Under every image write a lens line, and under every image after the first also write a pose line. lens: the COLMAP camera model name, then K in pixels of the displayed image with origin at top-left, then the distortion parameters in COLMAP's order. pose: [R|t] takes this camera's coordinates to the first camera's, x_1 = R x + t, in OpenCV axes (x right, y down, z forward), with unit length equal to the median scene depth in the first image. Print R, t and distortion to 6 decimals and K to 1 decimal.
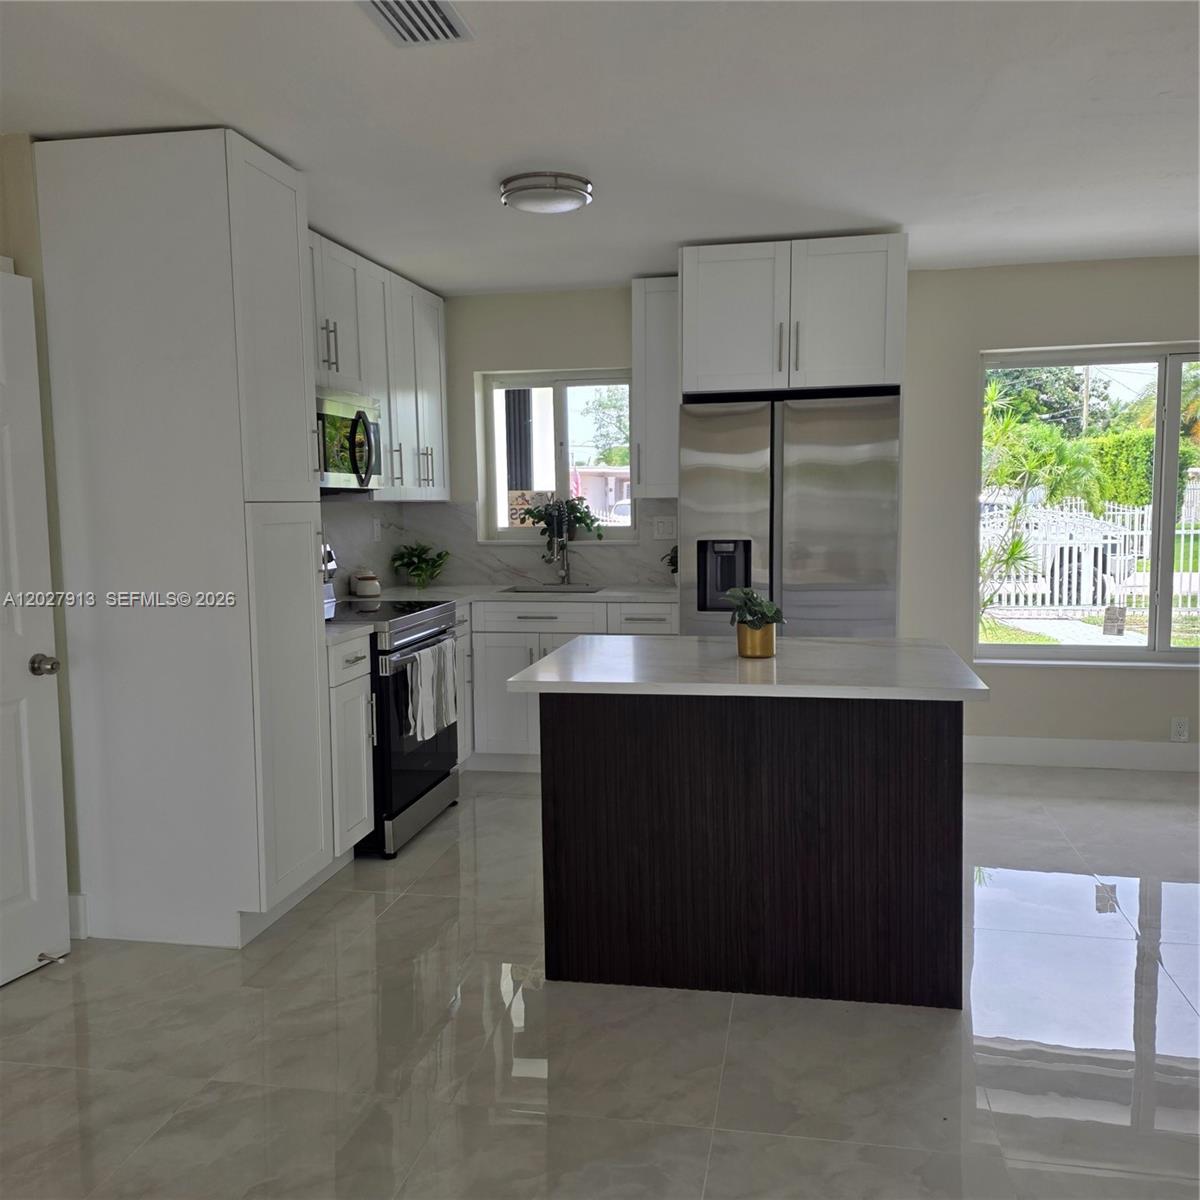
lens RADIAL K [[1056.5, 0, 600.0], [0, 1056.5, 600.0], [0, 0, 1]] dist [0.109159, -0.003691]
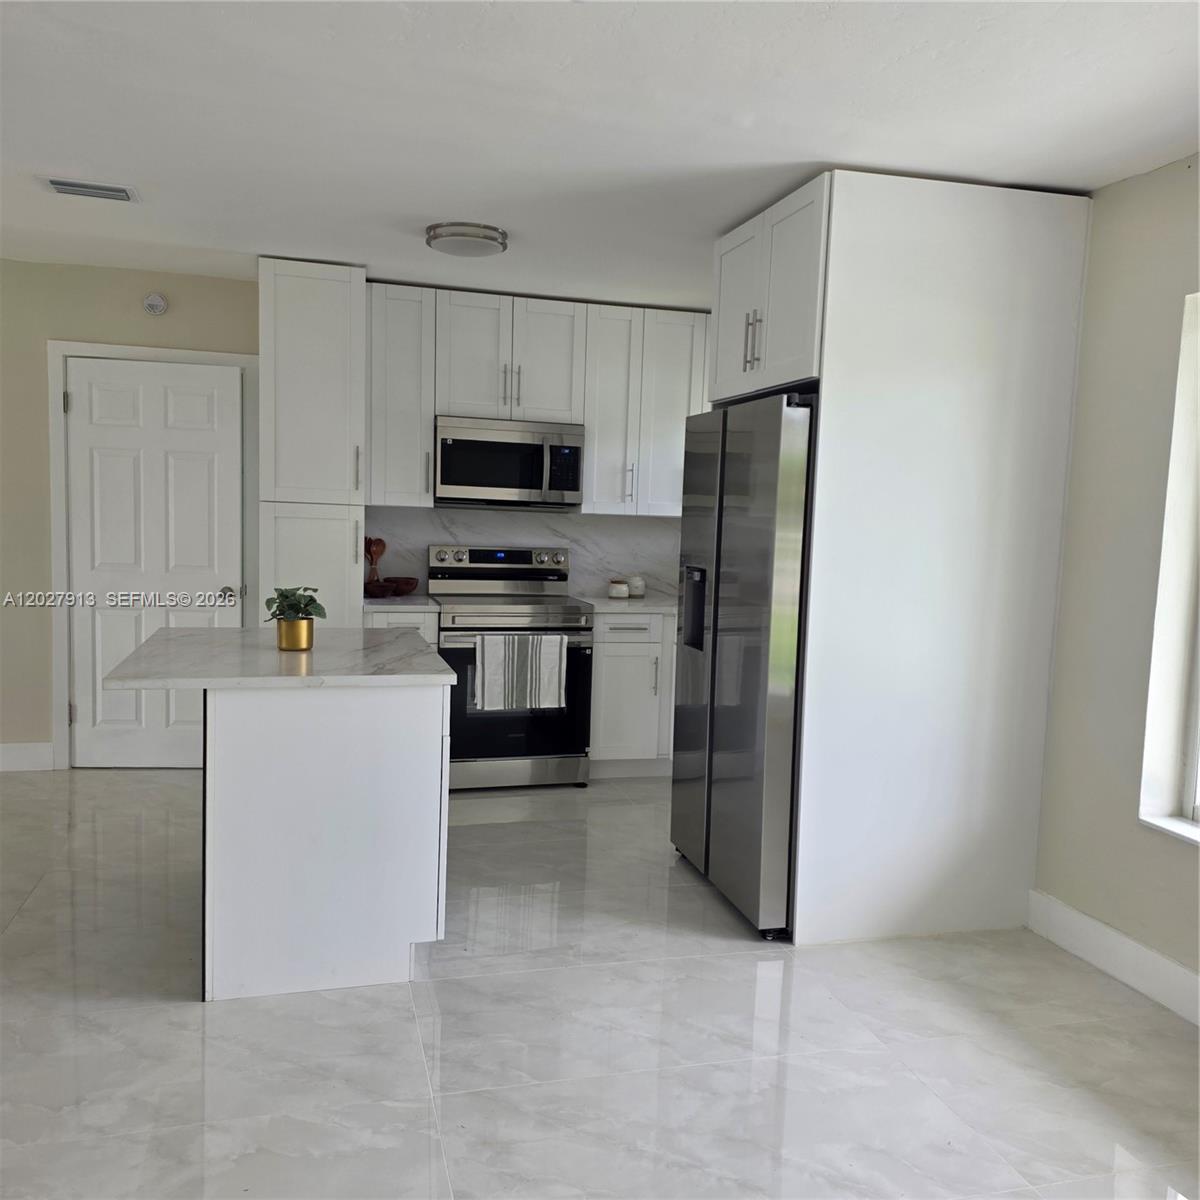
lens RADIAL K [[1056.5, 0, 600.0], [0, 1056.5, 600.0], [0, 0, 1]] dist [0.109159, -0.003691]
pose [[0.621341, 0.098334, -0.777345, 0.660042], [-0.119751, 0.992356, 0.029815, -0.032856], [0.774335, 0.074563, 0.628367, 0.269240]]
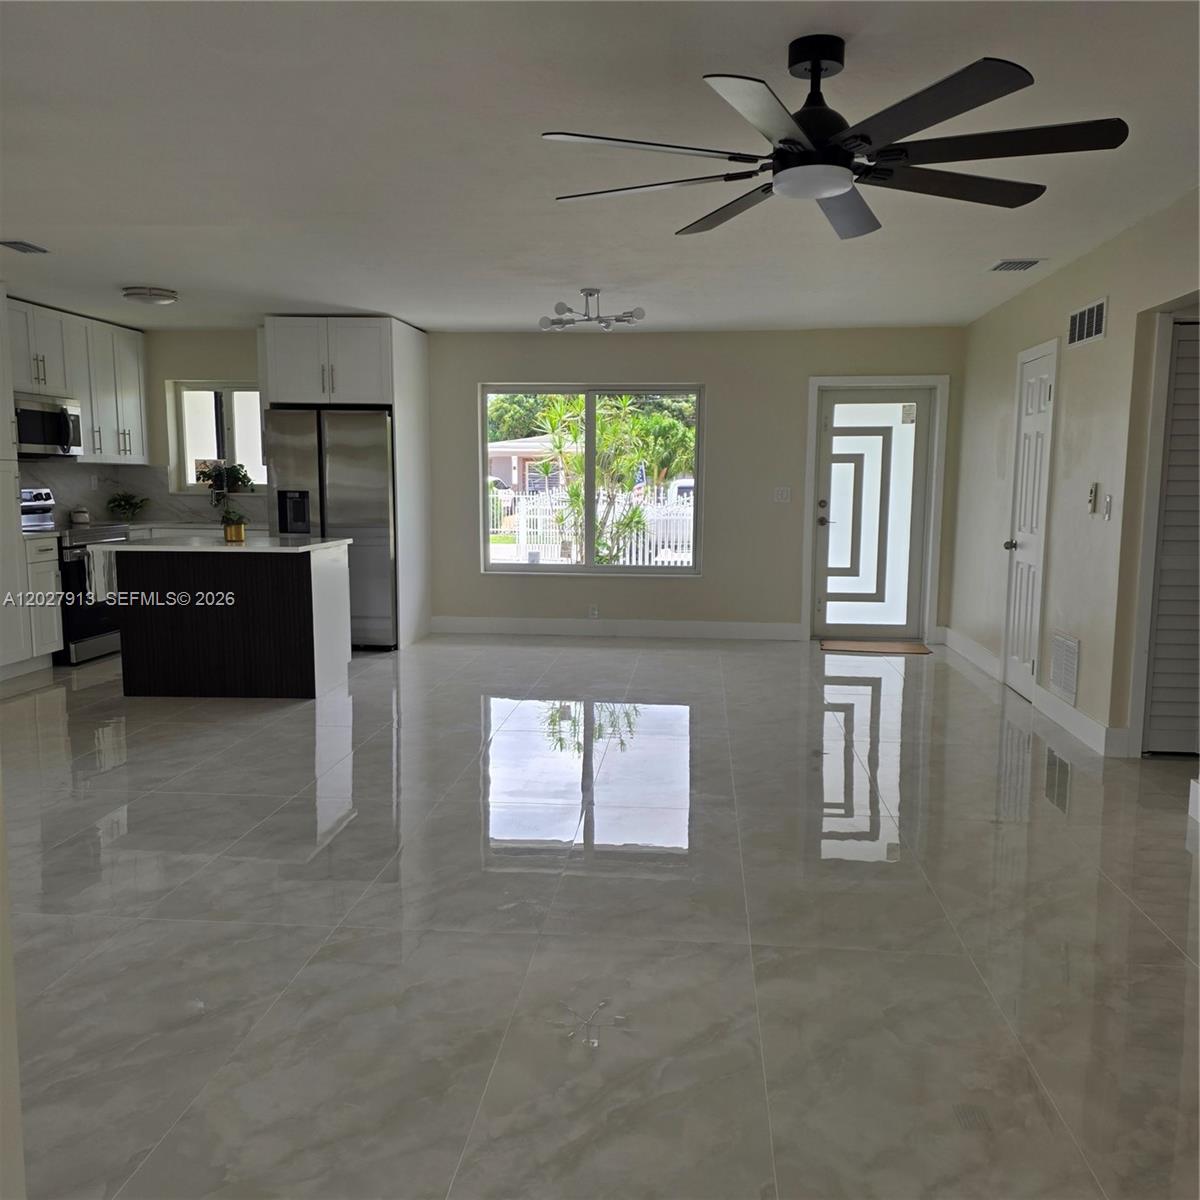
lens RADIAL K [[976.2, 0, 601.0], [0, 976.2, 628.4], [0, 0, 1]] dist [-0.014805, -0.009411]
pose [[0.987734, 0.004159, 0.156093, 0.321107], [-0.013131, 0.998317, 0.056492, 0.060862], [-0.155595, -0.057848, 0.986126, -0.557769]]
